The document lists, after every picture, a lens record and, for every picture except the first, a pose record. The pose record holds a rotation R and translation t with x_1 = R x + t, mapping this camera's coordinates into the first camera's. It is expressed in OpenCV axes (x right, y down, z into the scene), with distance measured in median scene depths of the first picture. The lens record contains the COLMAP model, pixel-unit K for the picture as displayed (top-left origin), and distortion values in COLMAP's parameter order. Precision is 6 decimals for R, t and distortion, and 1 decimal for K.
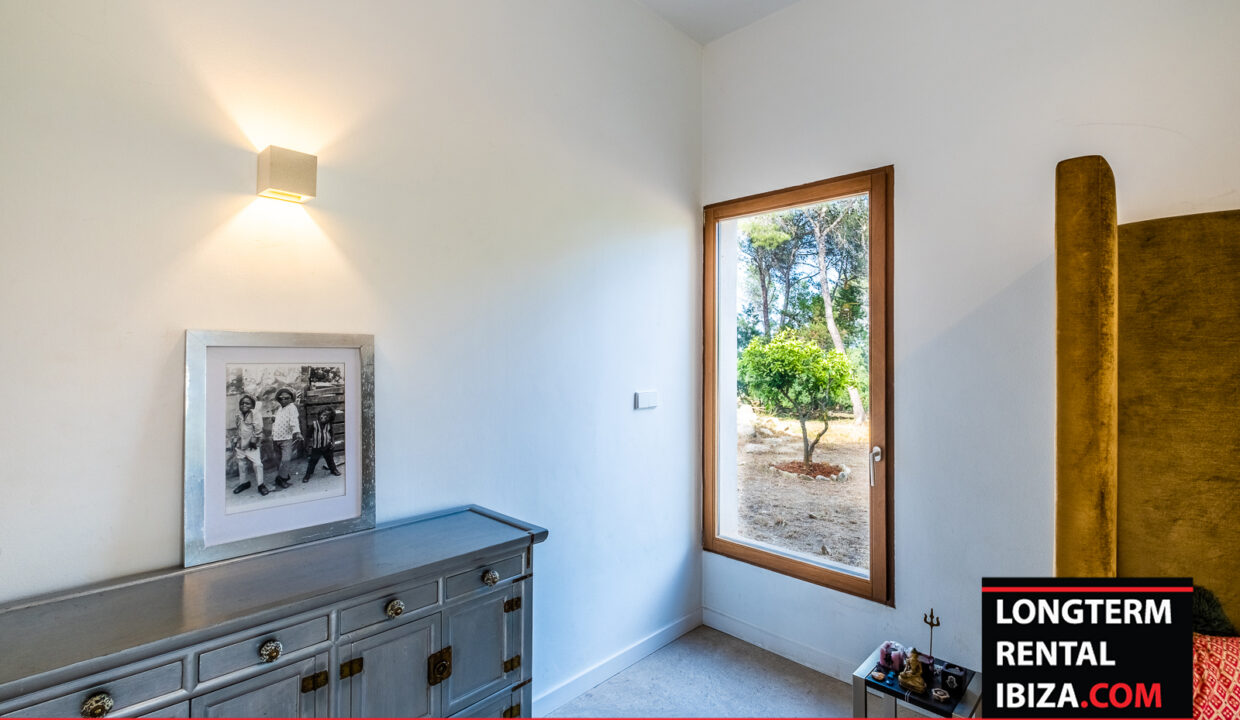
lens RADIAL K [[545.1, 0, 619.4], [0, 545.1, 347.6], [0, 0, 1]] dist [0.000071, -0.000080]
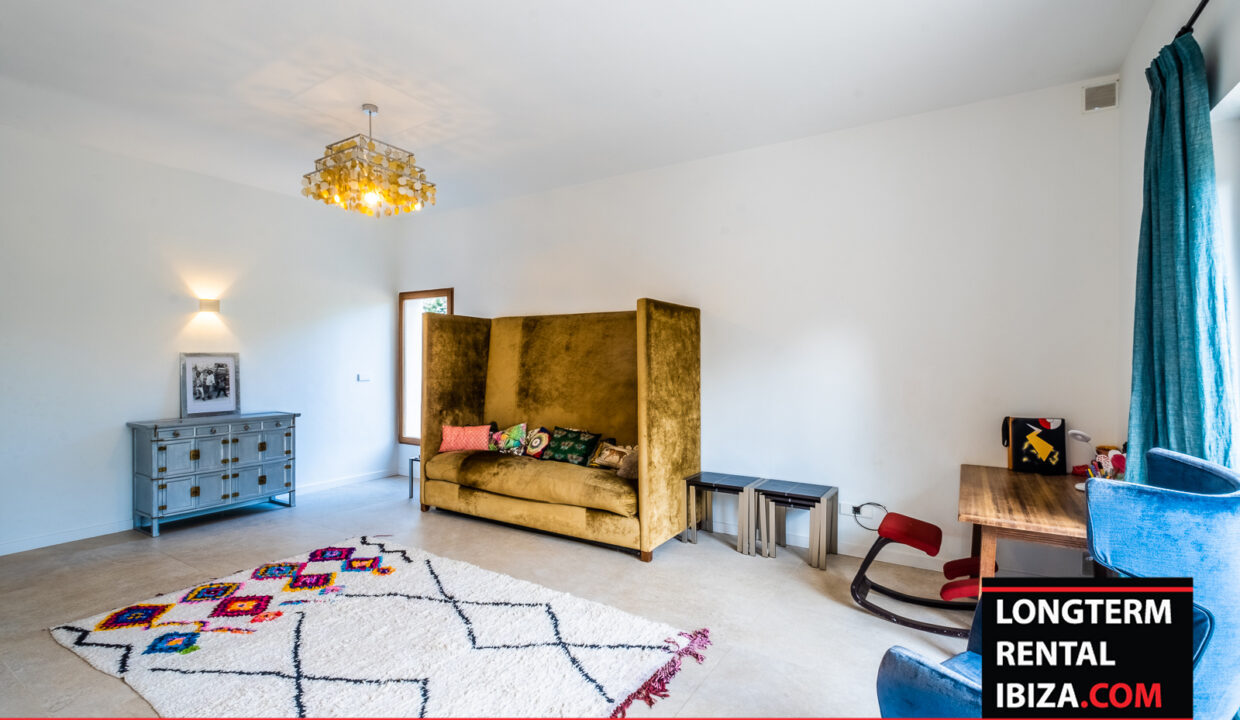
lens RADIAL K [[538.7, 0, 620.0], [0, 538.7, 360.0], [0, 0, 1]] dist [0.002257, -0.000080]
pose [[0.977379, -0.006763, 0.211386, 1.110949], [0.002911, 0.999824, 0.018530, -0.036644], [-0.211474, -0.017496, 0.977227, -2.678845]]
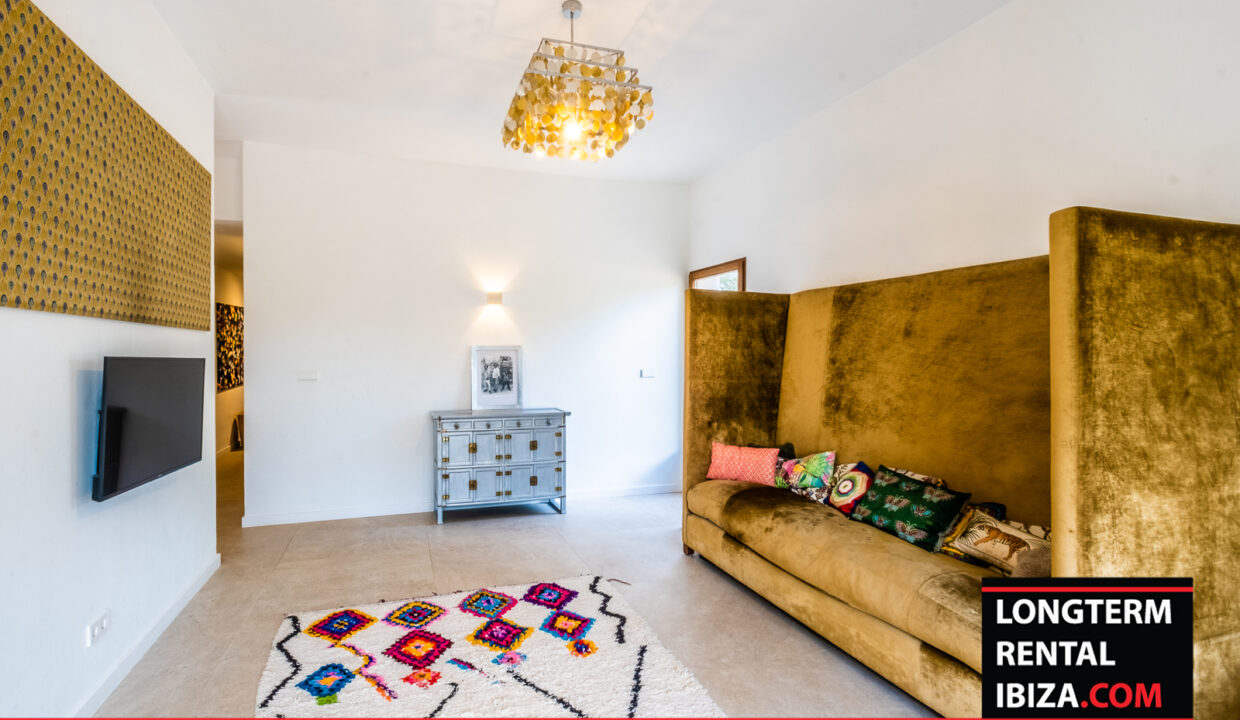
lens RADIAL K [[561.5, 0, 576.1], [0, 561.5, 356.6], [0, 0, 1]] dist [0.010461, -0.007078]
pose [[0.878308, -0.003091, -0.478086, 1.416832], [0.012912, 0.999768, 0.017258, -0.014185], [0.477921, -0.021331, 0.878144, -1.727257]]
